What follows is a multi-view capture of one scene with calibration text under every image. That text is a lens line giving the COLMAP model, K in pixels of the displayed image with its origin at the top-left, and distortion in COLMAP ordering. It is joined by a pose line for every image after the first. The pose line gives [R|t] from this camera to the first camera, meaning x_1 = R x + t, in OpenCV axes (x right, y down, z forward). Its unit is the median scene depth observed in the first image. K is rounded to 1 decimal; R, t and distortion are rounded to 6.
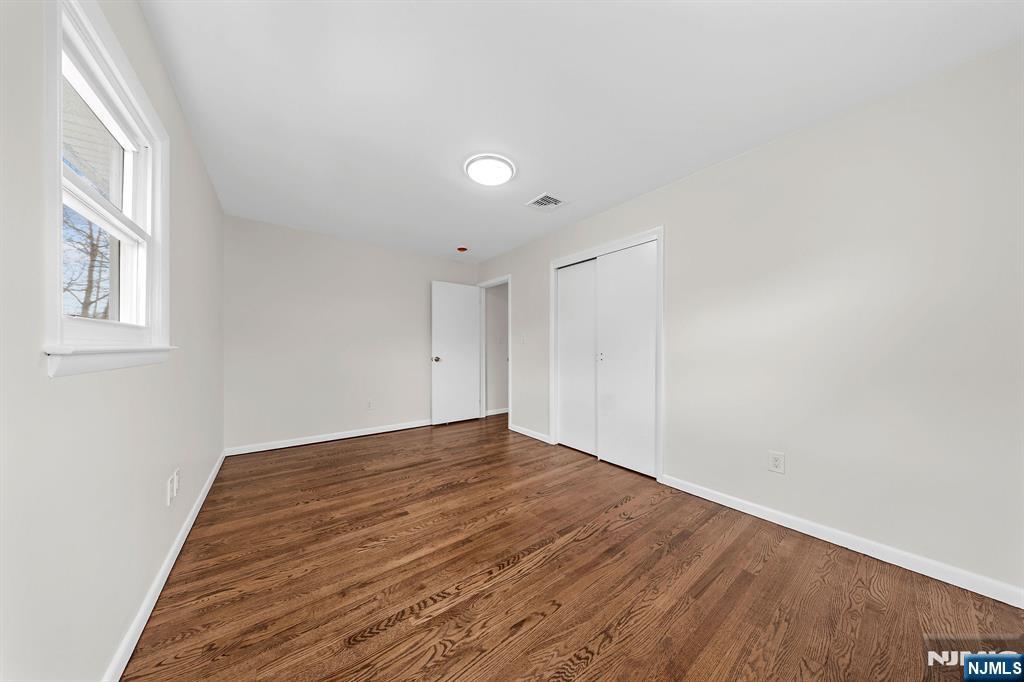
lens RADIAL K [[303.8, 0, 512.0], [0, 303.8, 341.0], [0, 0, 1]] dist [-0.001498, -0.000180]
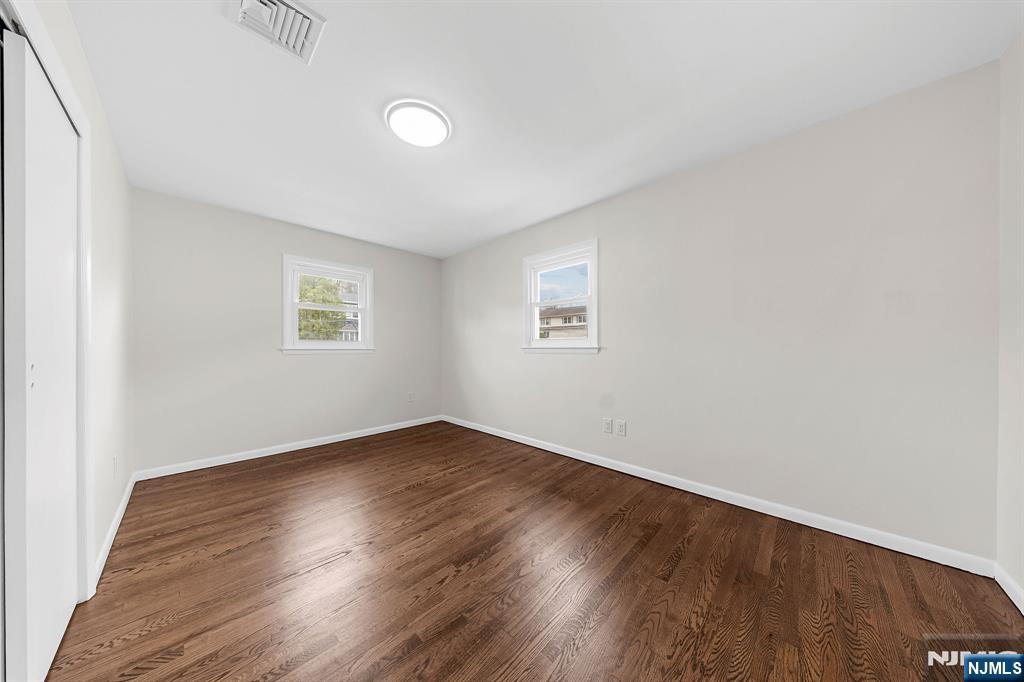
lens RADIAL K [[316.3, 0, 507.9], [0, 316.3, 354.6], [0, 0, 1]] dist [-0.001663, -0.000171]
pose [[-0.991004, 0.000057, -0.133835, -0.241404], [0.000530, 0.999994, -0.003503, 0.064686], [0.133834, -0.003542, -0.990997, 2.377197]]
